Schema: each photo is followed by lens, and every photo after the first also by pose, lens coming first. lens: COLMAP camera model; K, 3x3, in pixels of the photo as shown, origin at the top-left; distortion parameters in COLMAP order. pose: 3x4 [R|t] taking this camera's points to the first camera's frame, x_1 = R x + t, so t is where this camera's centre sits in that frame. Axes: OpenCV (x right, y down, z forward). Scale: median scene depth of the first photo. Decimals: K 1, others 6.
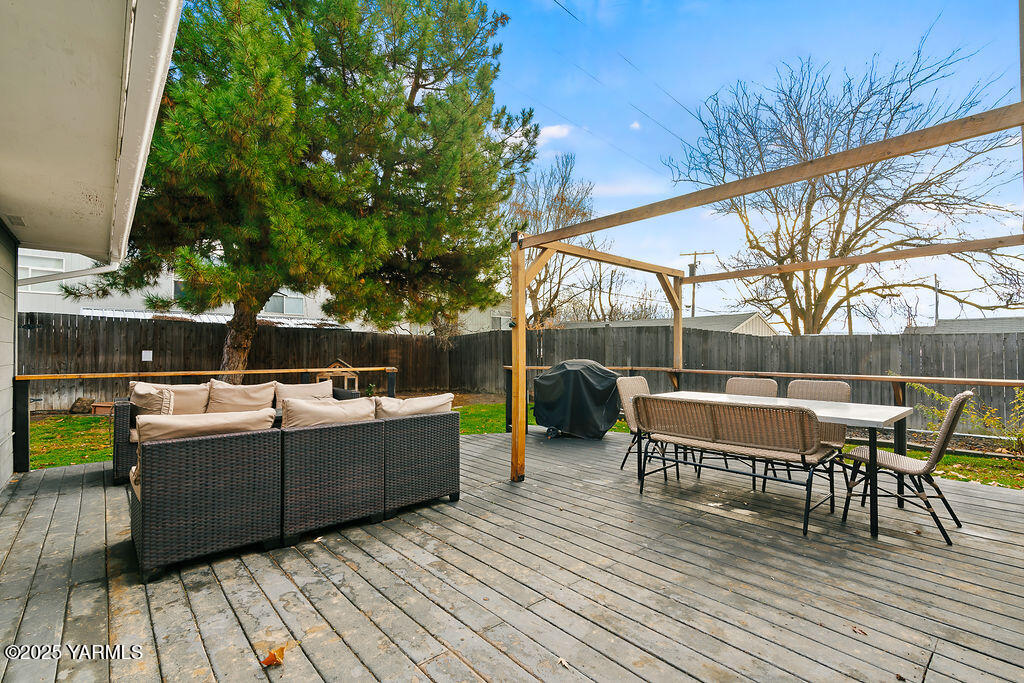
lens RADIAL K [[461.4, 0, 510.0], [0, 461.4, 348.0], [0, 0, 1]] dist [0.003268, 0.000591]
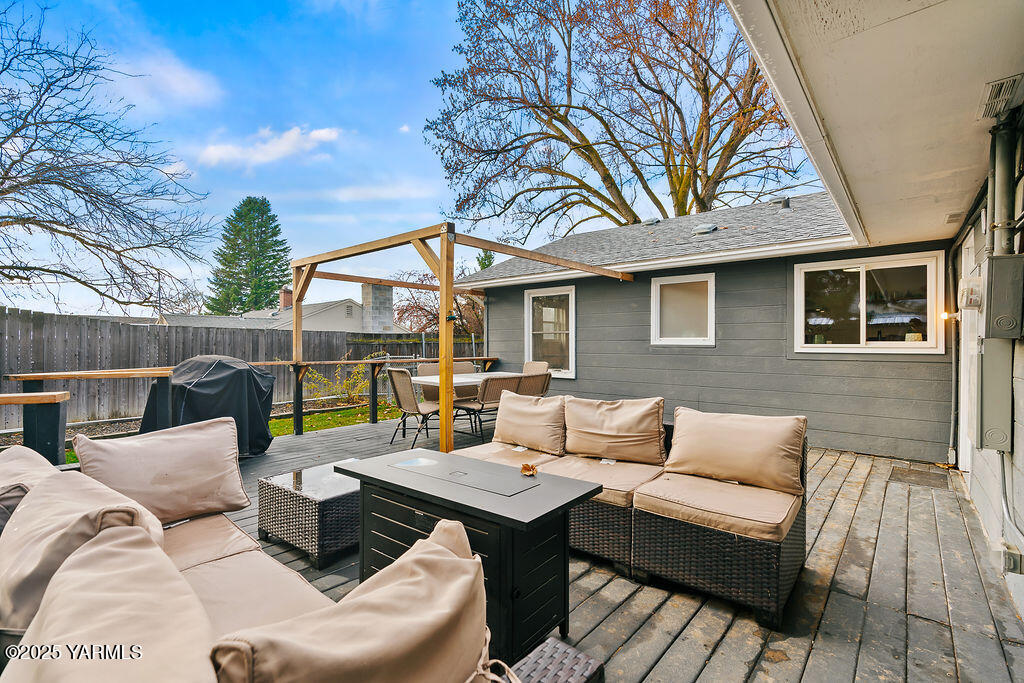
lens RADIAL K [[472.8, 0, 514.8], [0, 472.8, 341.9], [0, 0, 1]] dist [-0.011693, 0.006325]
pose [[-0.149129, 0.002581, 0.988814, -0.354425], [-0.010793, 0.999933, -0.004237, 0.002346], [-0.988759, -0.011304, -0.149091, 0.367135]]
